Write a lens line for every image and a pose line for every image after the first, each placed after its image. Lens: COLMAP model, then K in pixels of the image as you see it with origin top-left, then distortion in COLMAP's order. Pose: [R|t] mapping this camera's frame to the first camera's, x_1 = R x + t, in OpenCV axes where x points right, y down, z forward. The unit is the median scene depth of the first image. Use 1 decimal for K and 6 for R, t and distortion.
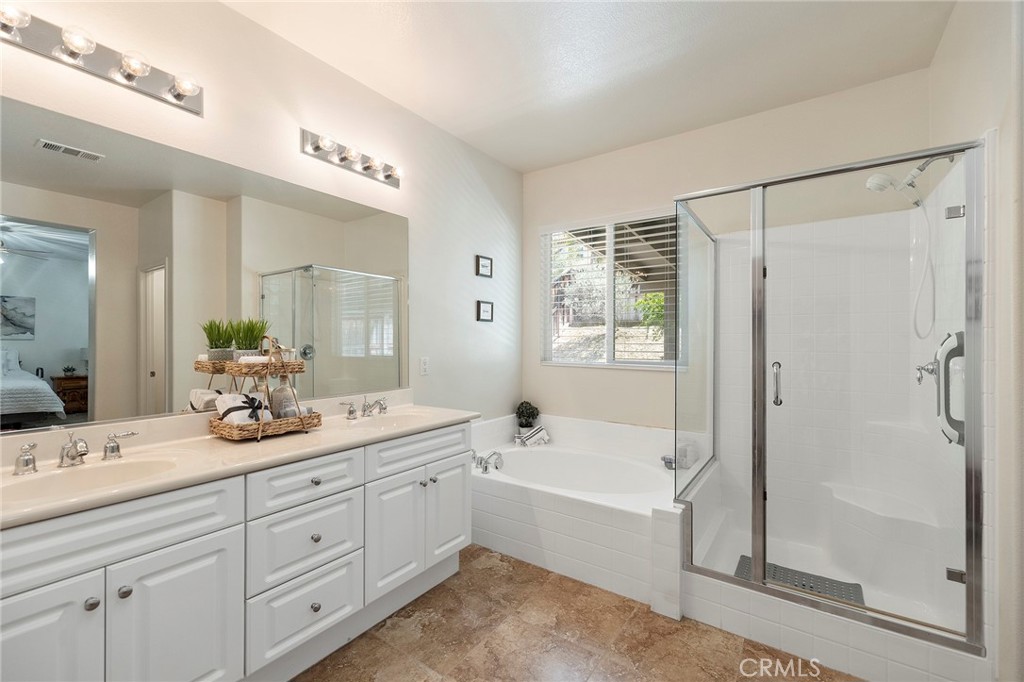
lens RADIAL K [[464.3, 0, 520.3], [0, 464.3, 337.5], [0, 0, 1]] dist [0.002281, 0.004897]
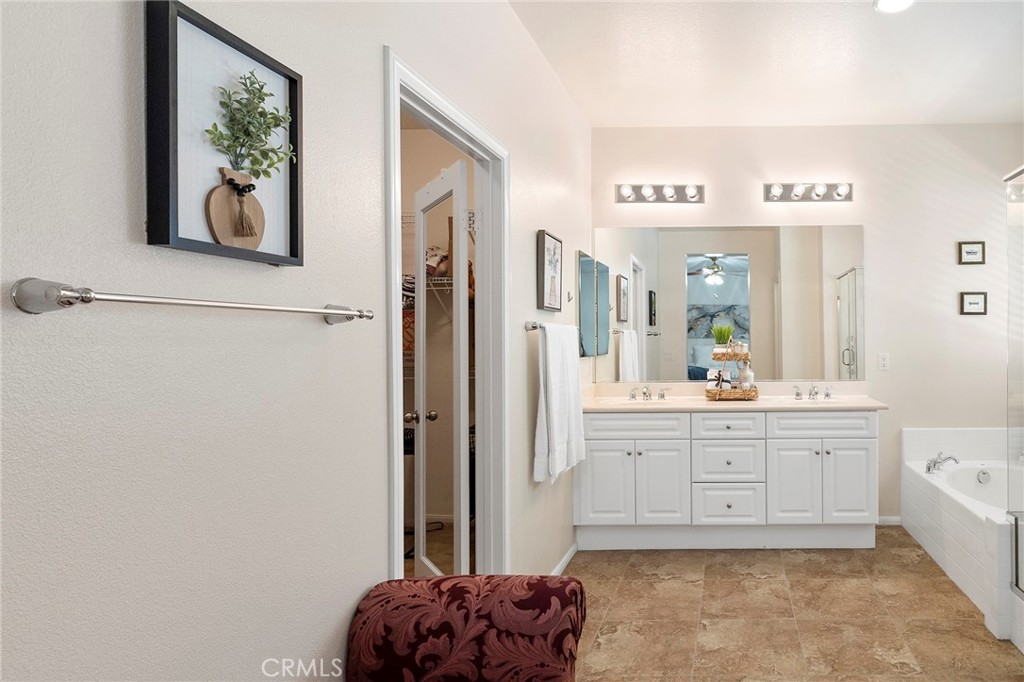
lens RADIAL K [[437.6, 0, 507.6], [0, 437.6, 340.2], [0, 0, 1]] dist [0.008431, -0.003330]
pose [[0.290619, -0.002988, -0.956834, 0.645573], [0.011825, 0.999930, 0.000469, 0.003872], [0.956766, -0.011451, 0.290634, -0.126223]]
